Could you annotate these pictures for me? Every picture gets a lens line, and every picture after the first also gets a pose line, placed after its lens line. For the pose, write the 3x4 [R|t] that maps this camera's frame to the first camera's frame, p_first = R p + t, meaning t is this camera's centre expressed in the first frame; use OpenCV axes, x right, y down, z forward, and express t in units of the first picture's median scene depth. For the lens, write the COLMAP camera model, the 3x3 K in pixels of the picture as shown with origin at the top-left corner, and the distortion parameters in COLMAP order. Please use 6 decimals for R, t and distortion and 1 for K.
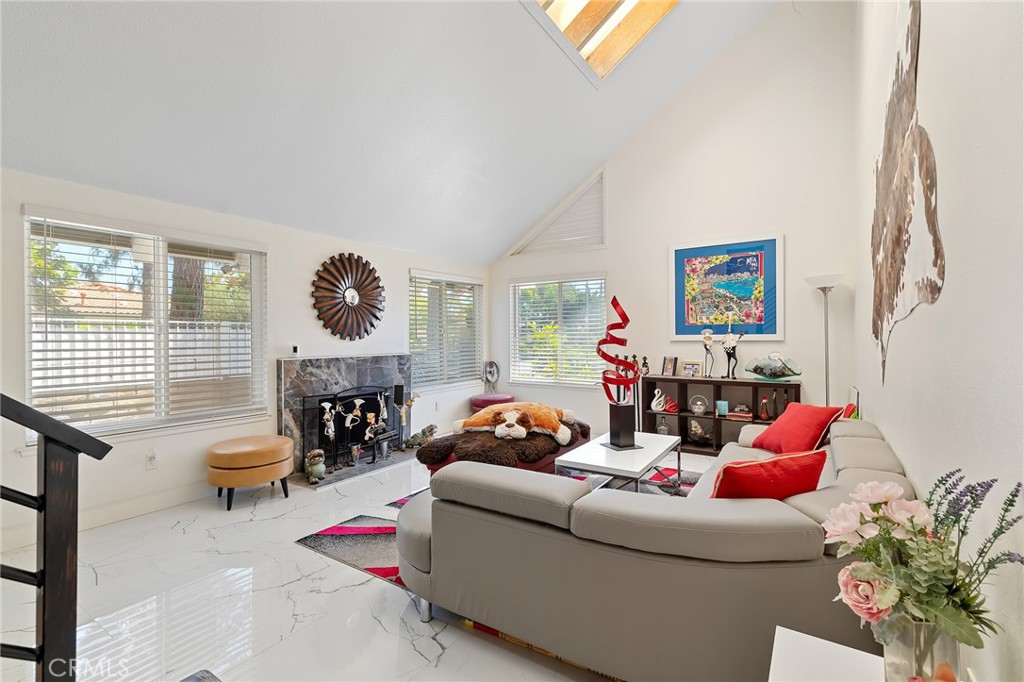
lens RADIAL K [[459.5, 0, 512.0], [0, 459.5, 341.0], [0, 0, 1]] dist [0.007029, -0.000095]
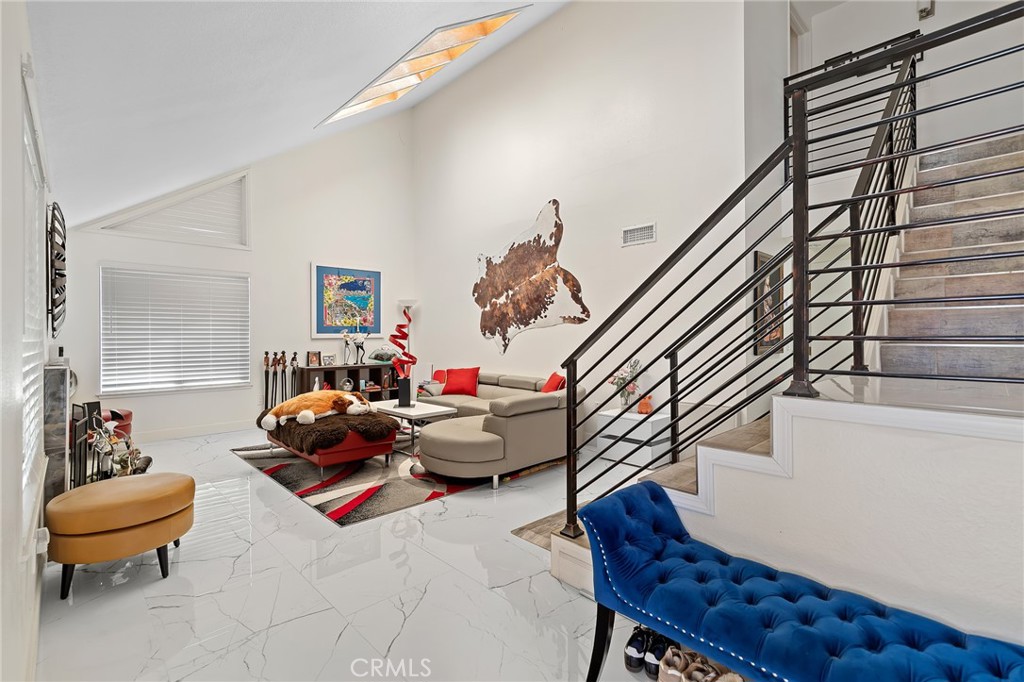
lens RADIAL K [[459.5, 0, 512.0], [0, 459.5, 341.0], [0, 0, 1]] dist [0.007029, -0.000095]
pose [[0.224331, -0.008121, 0.974479, -0.796762], [0.012817, 0.999903, 0.005383, 0.007248], [-0.974429, 0.011282, 0.224413, 0.218183]]
